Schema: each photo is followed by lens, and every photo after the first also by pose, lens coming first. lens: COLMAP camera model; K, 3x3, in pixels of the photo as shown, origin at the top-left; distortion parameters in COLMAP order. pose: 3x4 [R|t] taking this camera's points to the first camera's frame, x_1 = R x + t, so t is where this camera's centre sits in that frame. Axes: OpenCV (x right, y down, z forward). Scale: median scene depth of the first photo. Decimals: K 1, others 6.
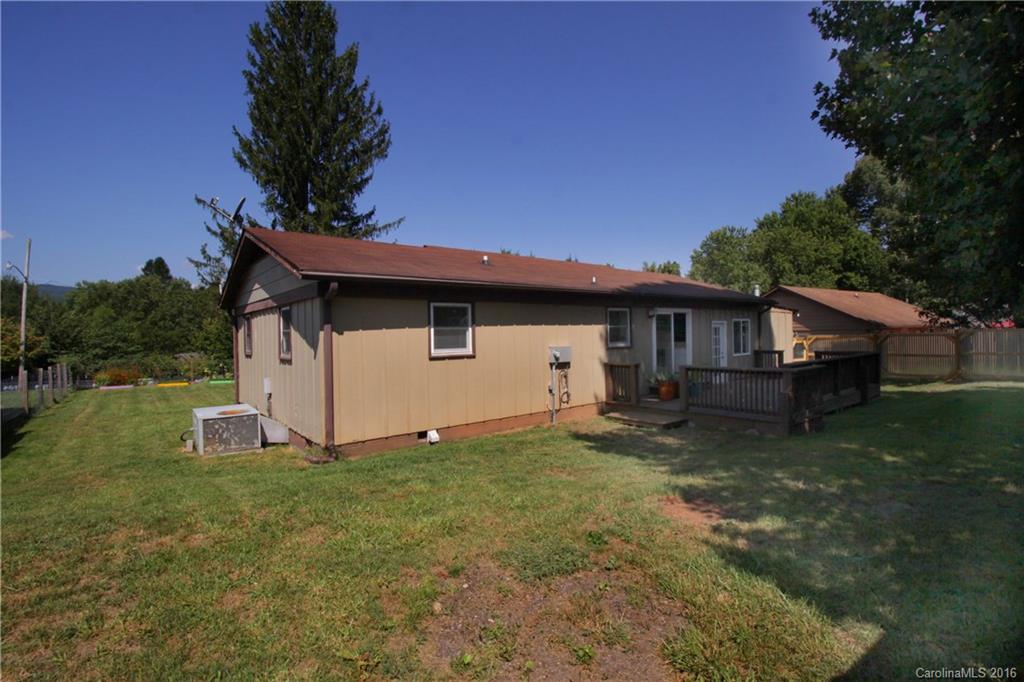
lens RADIAL K [[474.2, 0, 509.5], [0, 474.2, 338.3], [0, 0, 1]] dist [-0.011943, -0.002932]
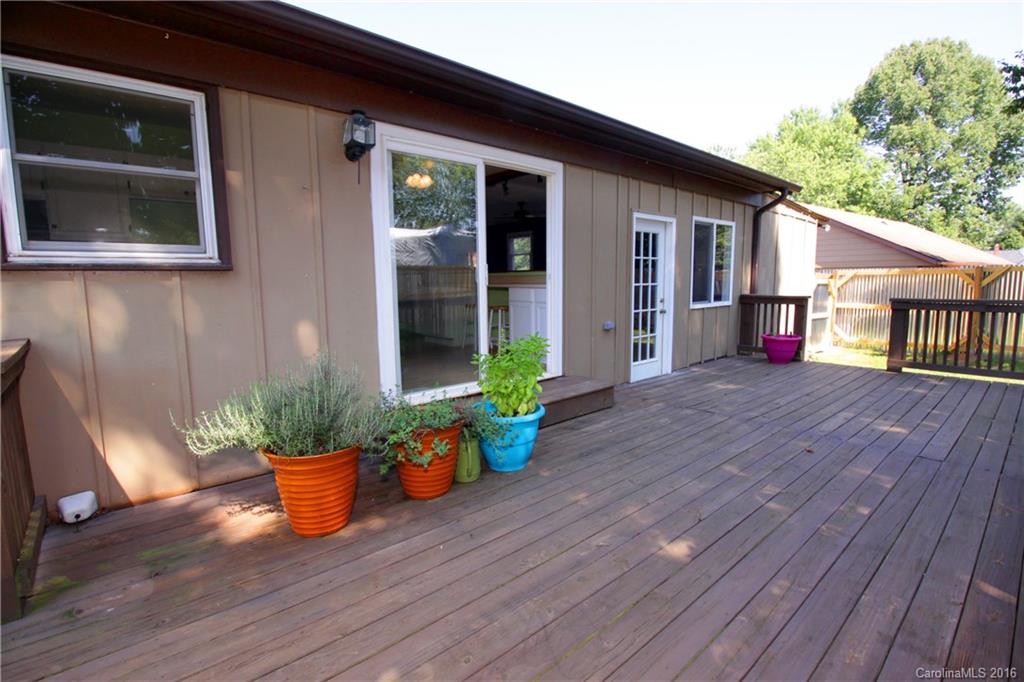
lens RADIAL K [[474.2, 0, 512.8], [0, 474.2, 340.1], [0, 0, 1]] dist [-0.011943, -0.002932]
pose [[0.999029, 0.006551, 0.043573, 0.243714], [-0.011528, 0.993301, 0.114983, 0.015761], [-0.042528, -0.115374, 0.992411, 0.479960]]
